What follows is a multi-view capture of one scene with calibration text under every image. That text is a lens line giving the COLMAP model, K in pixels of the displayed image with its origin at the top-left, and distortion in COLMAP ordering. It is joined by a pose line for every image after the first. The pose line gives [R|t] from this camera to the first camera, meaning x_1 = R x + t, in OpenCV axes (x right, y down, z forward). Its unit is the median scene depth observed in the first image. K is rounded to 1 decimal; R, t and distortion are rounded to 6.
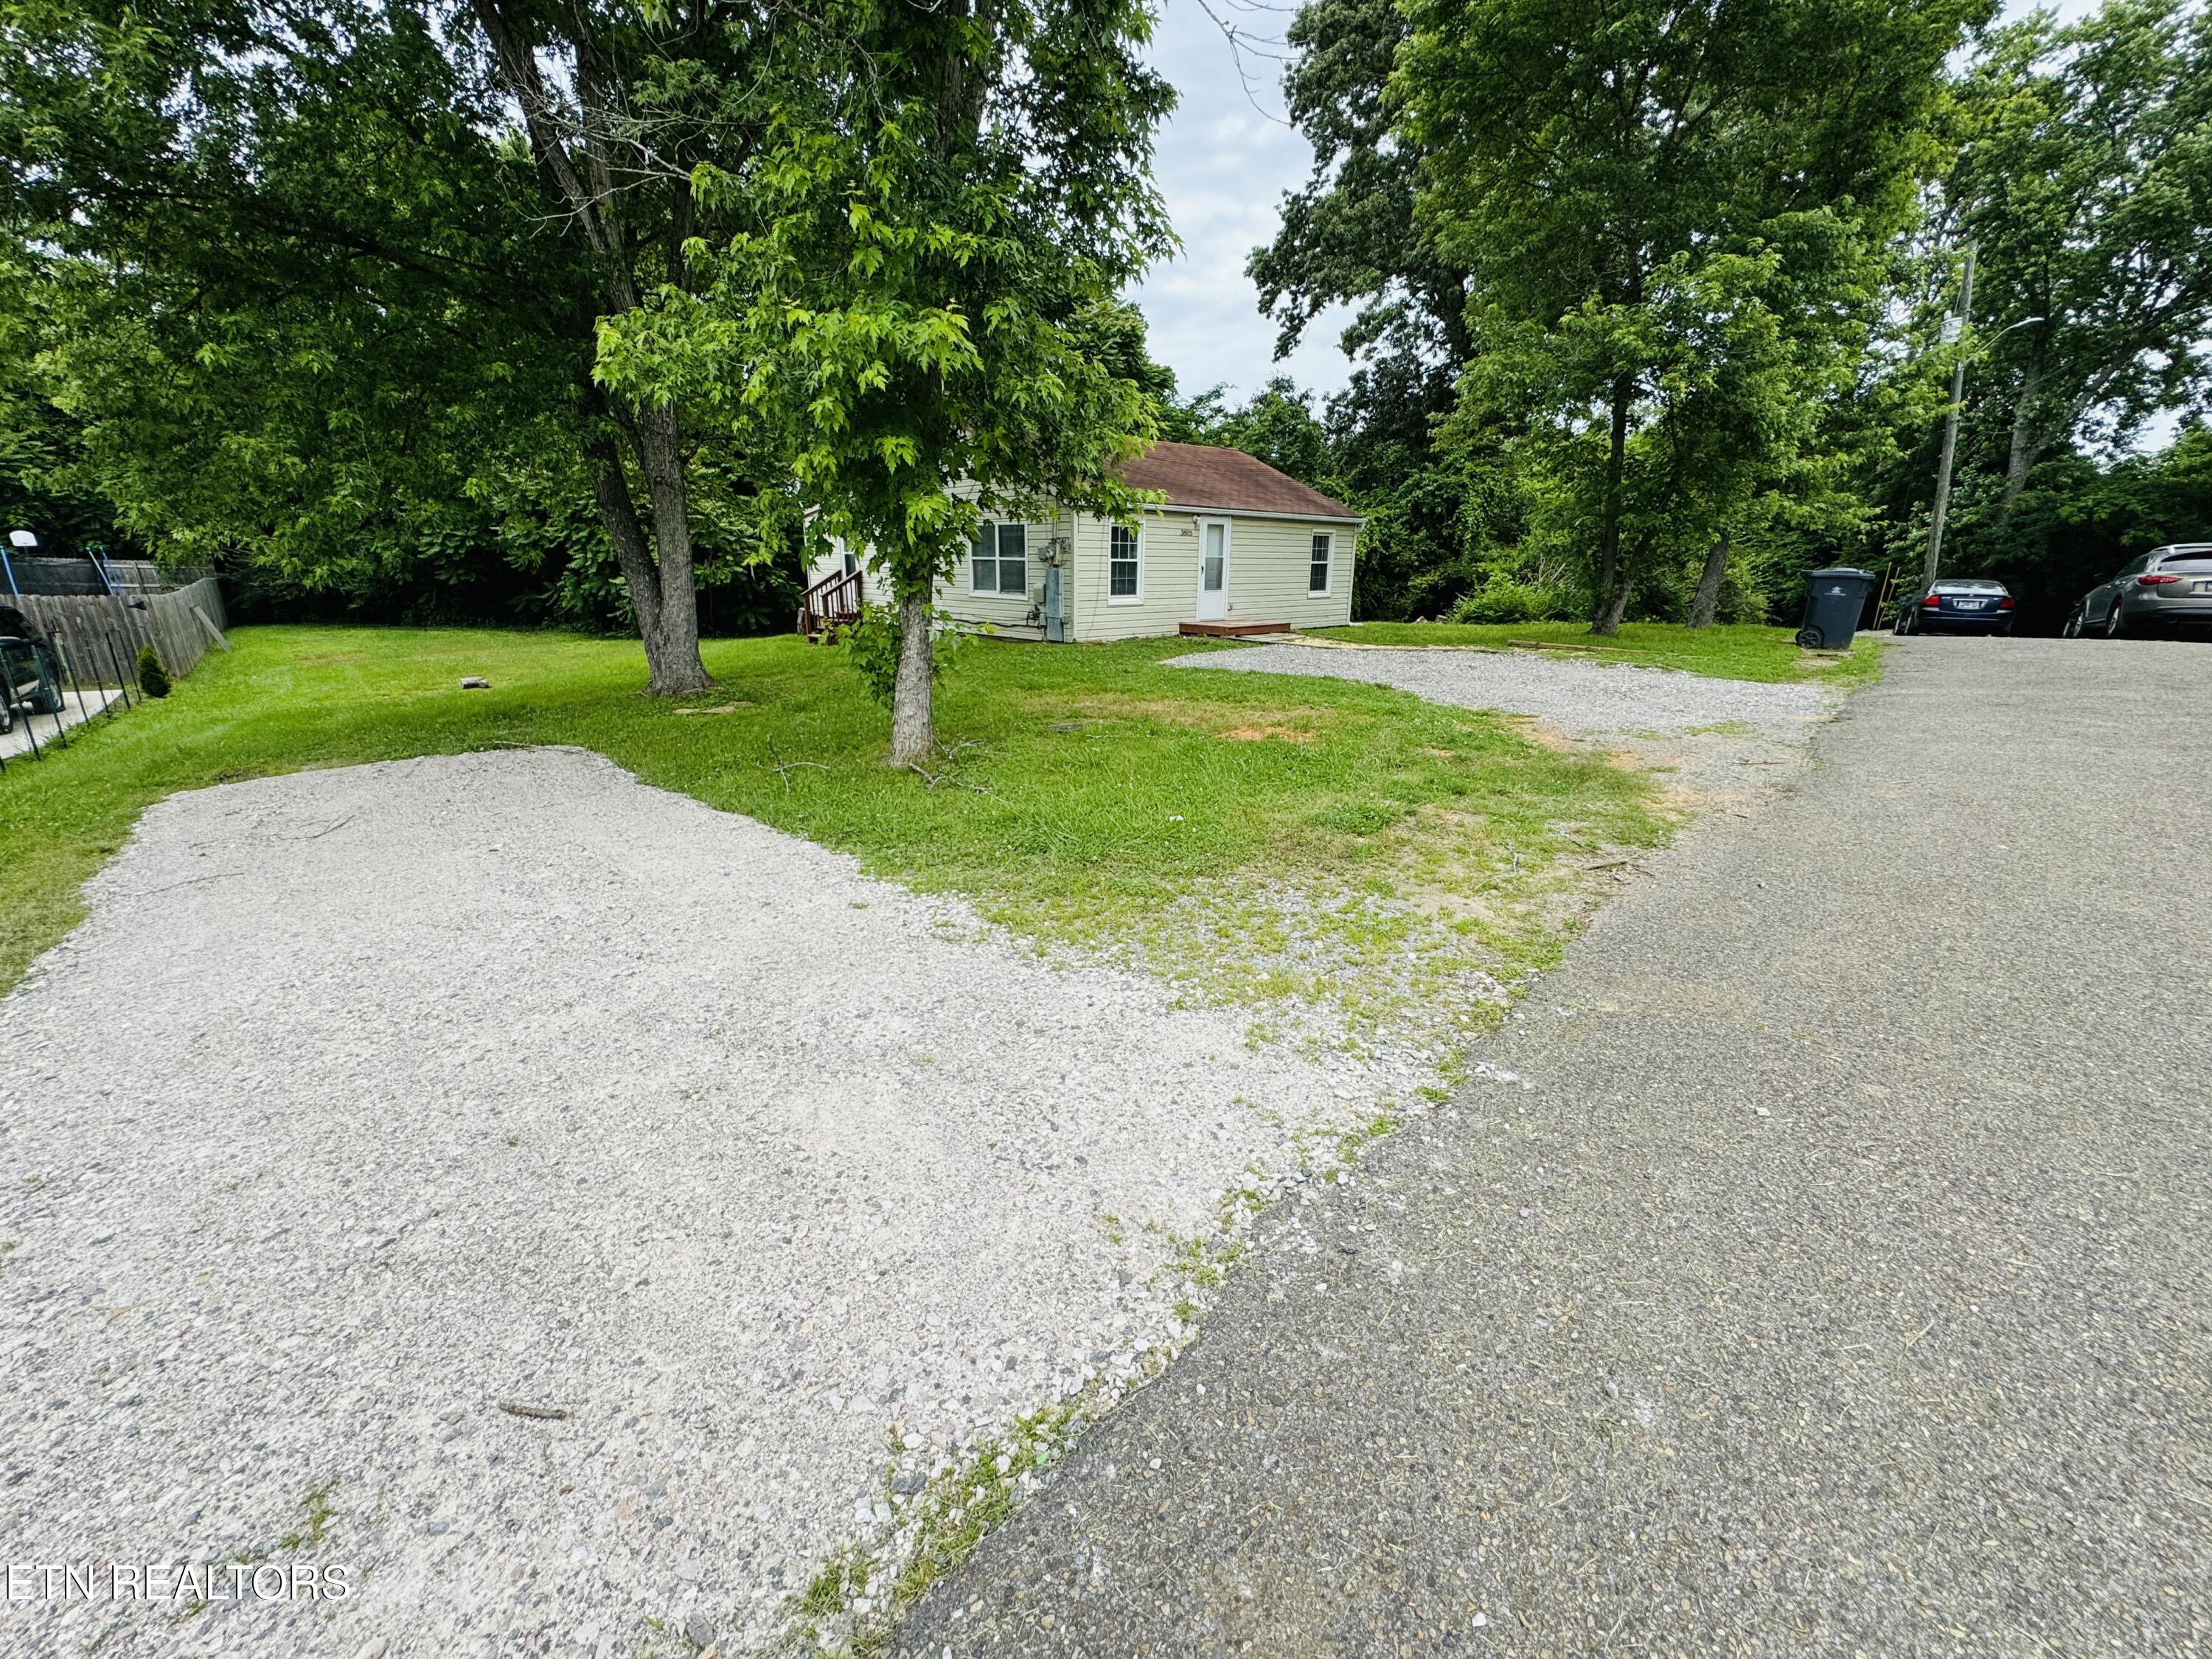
lens RADIAL K [[886.7, 0, 1106.7], [0, 886.7, 825.3], [0, 0, 1]] dist [-0.005676, 0.000053]
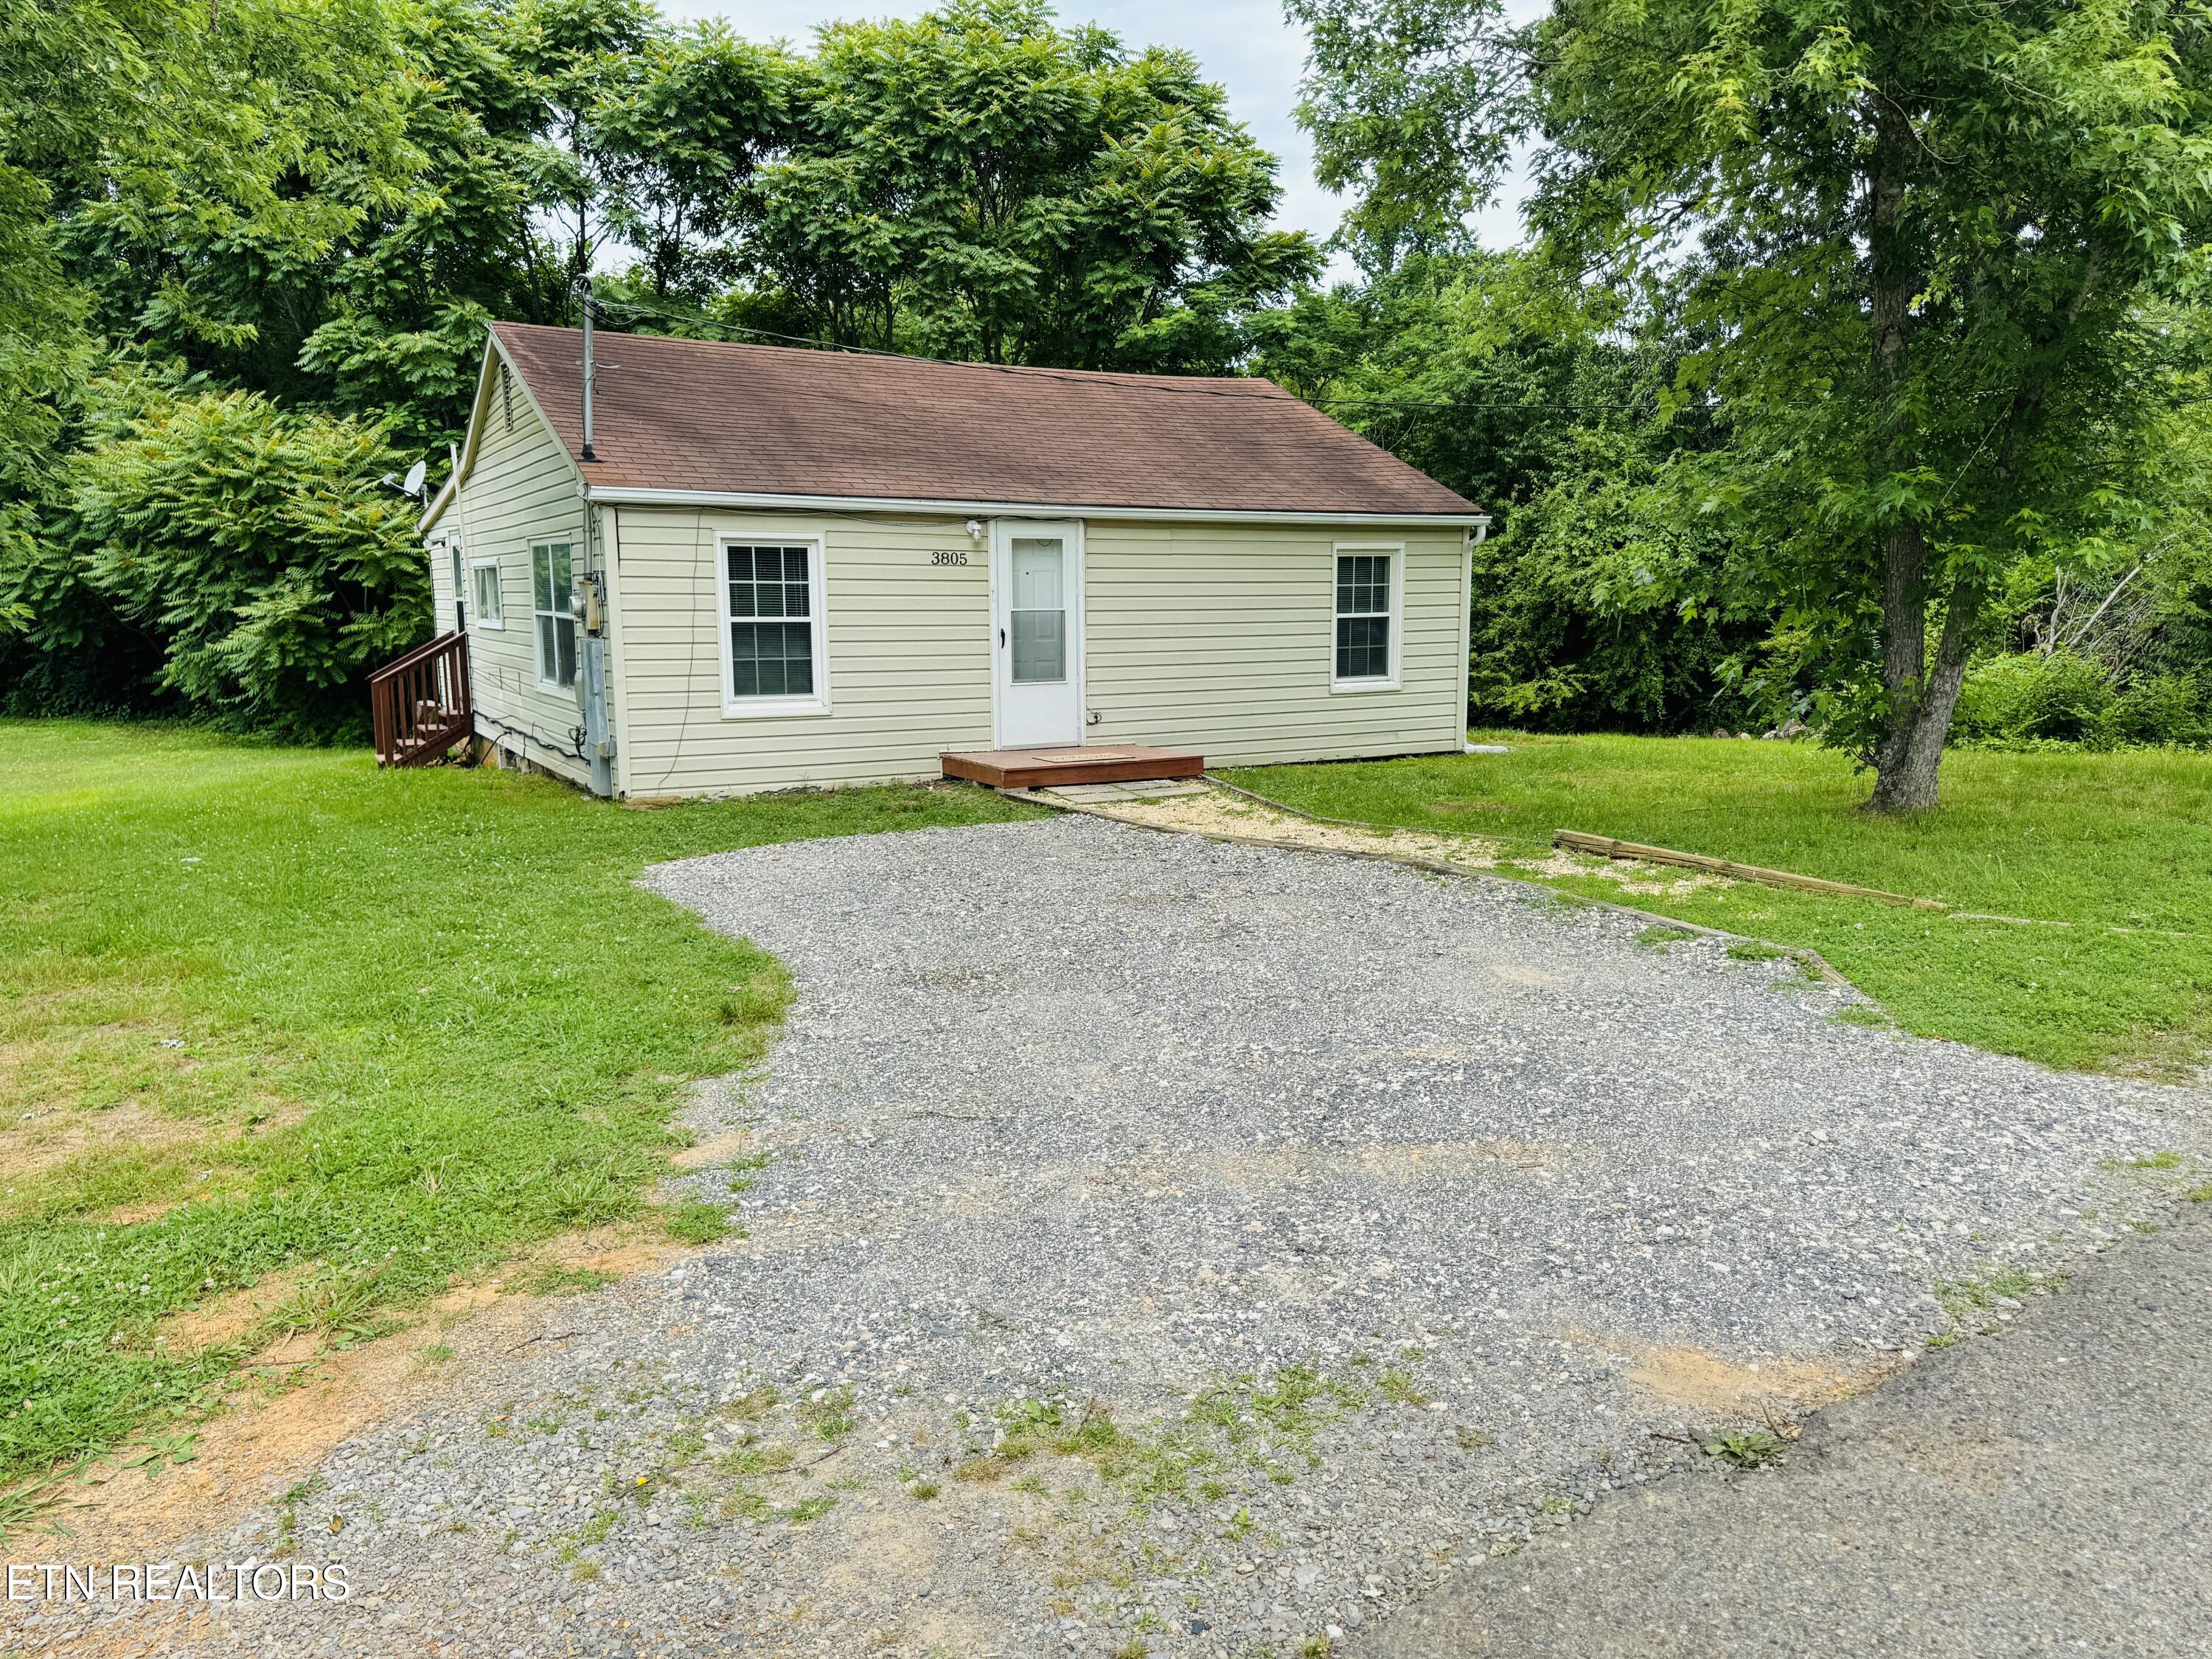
lens RADIAL K [[1570.4, 0, 1106.0], [0, 1570.4, 829.5], [0, 0, 1]] dist [0.087398, -0.101130]
pose [[0.973704, 0.023313, -0.226621, 0.886806], [-0.055491, 0.989060, -0.136677, -0.230545], [0.220956, 0.145659, 0.964345, 0.693338]]
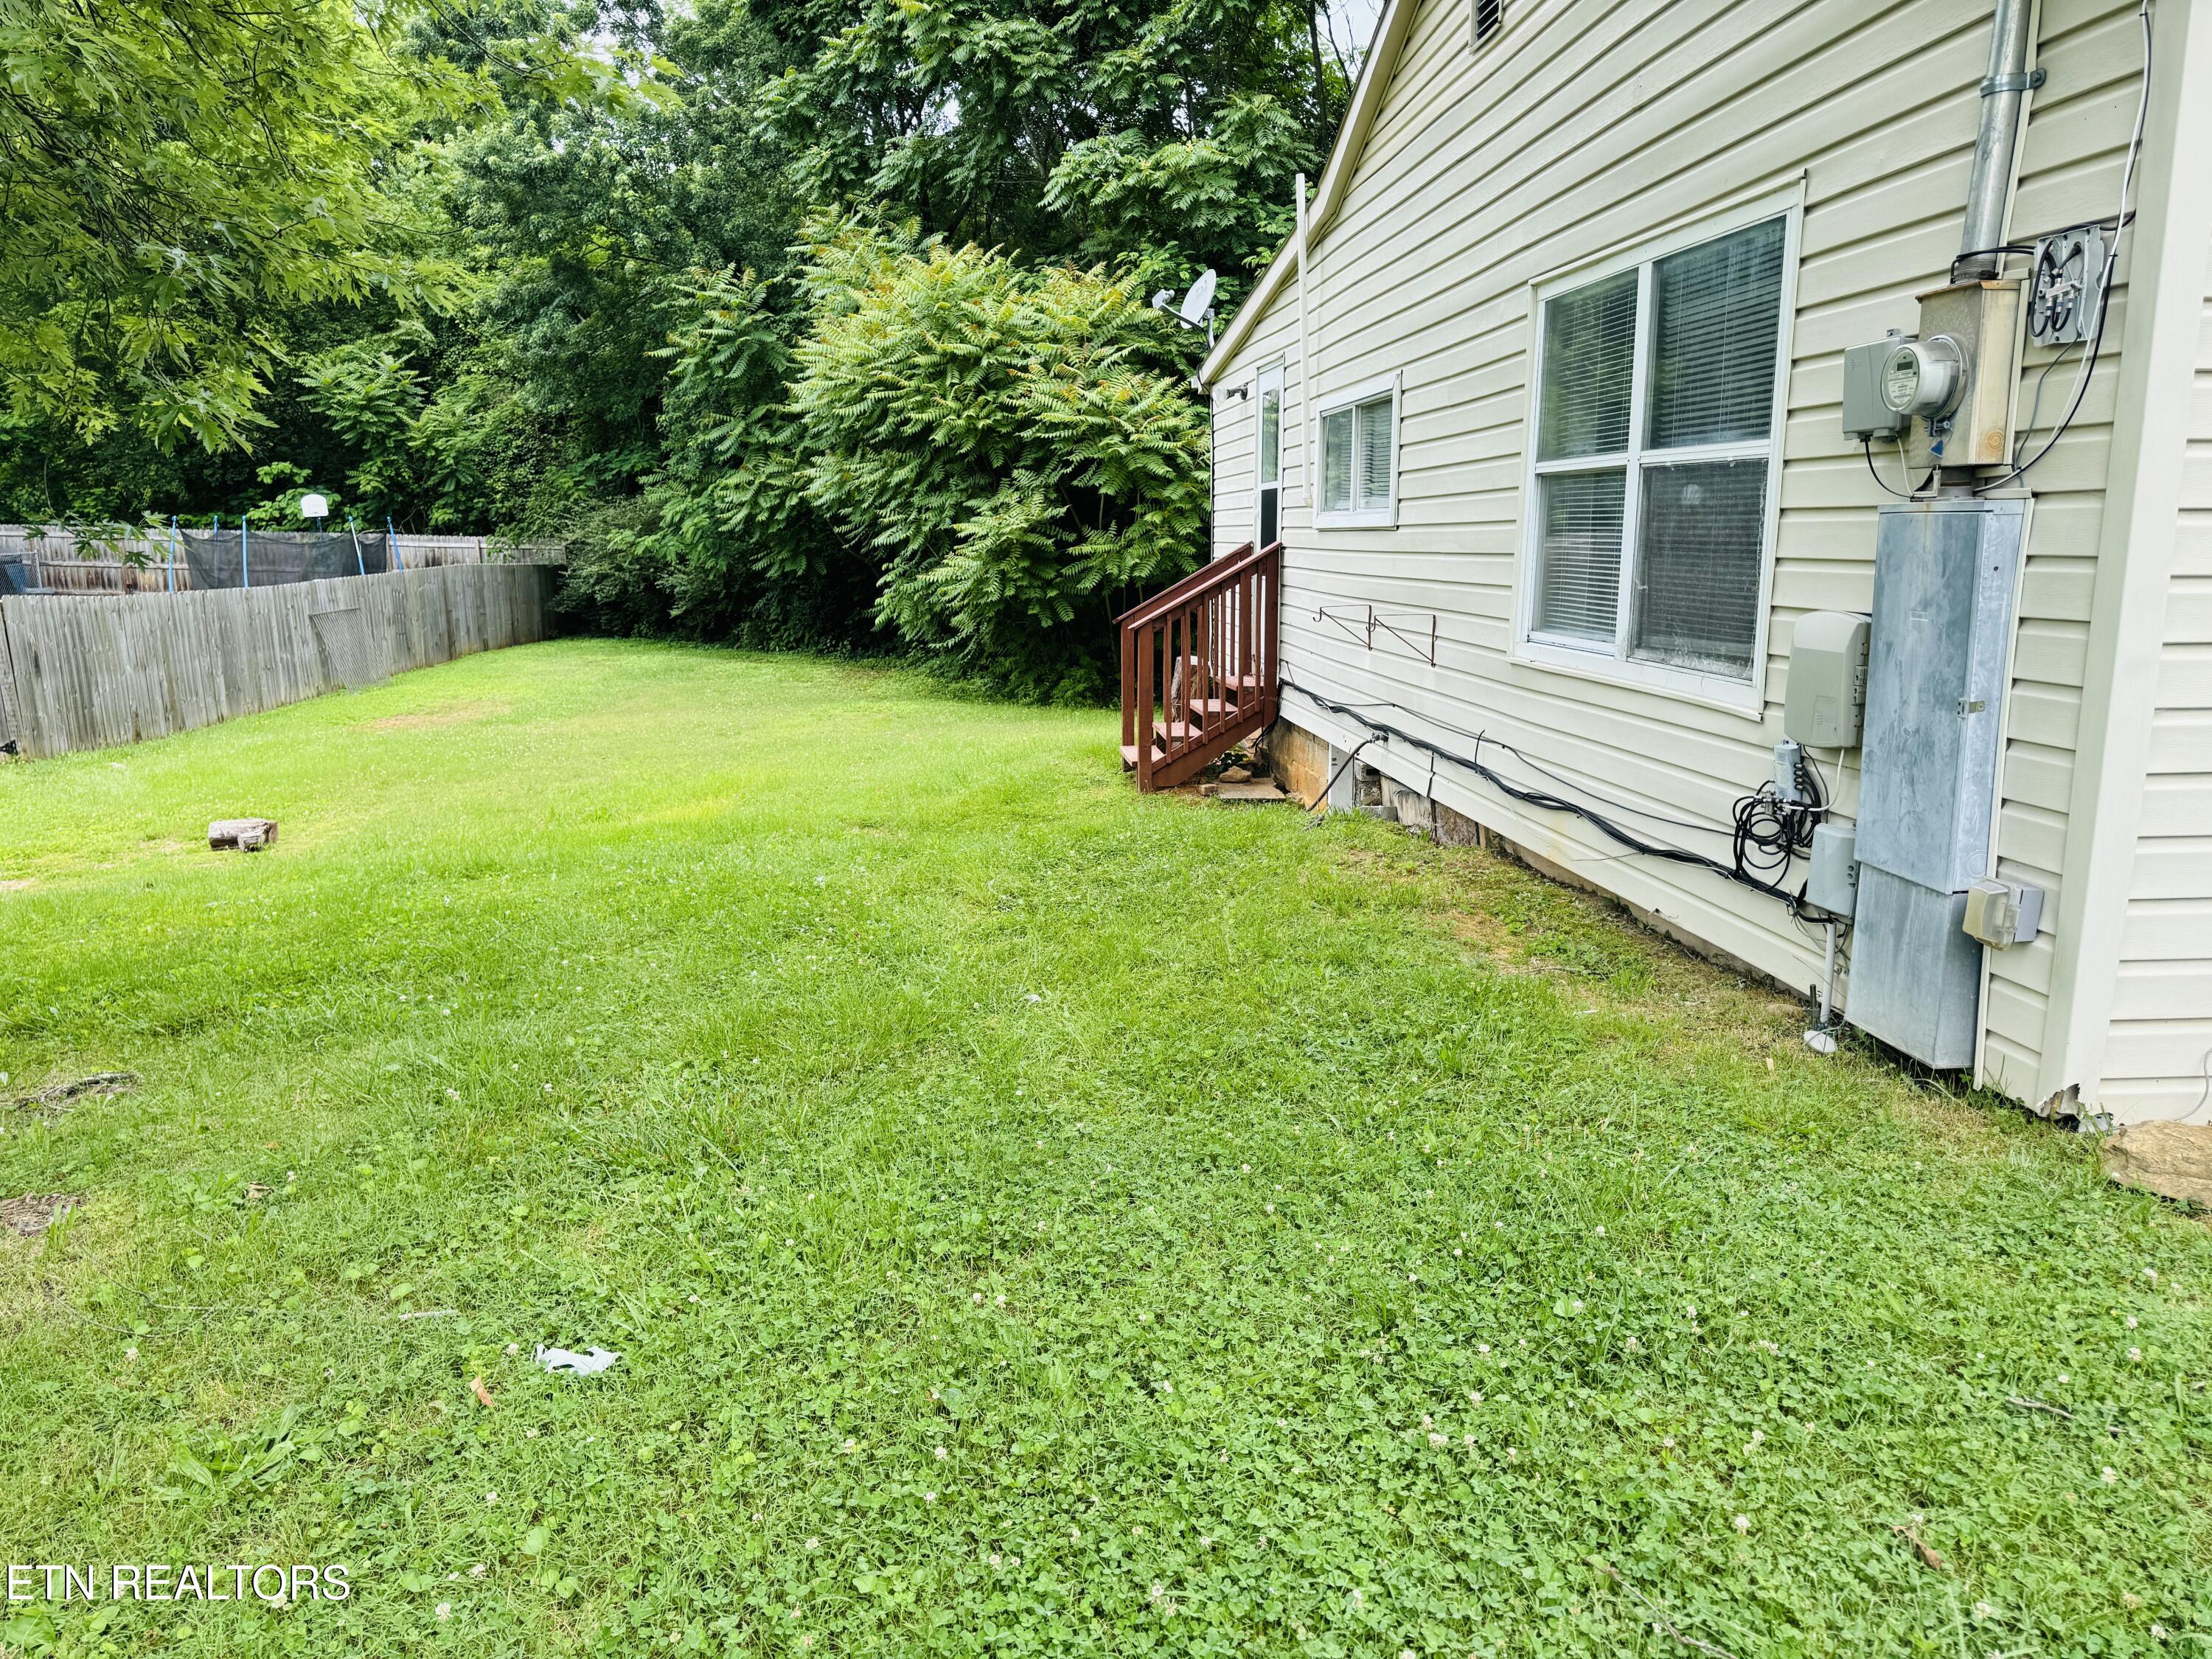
lens RADIAL K [[1571.6, 0, 1092.6], [0, 1571.6, 830.4], [0, 0, 1]] dist [0.076992, -0.080478]
pose [[0.796292, 0.101424, -0.596350, -0.039568], [-0.165572, 0.984740, -0.053605, -0.495030], [0.581813, 0.141424, 0.800933, 1.767503]]
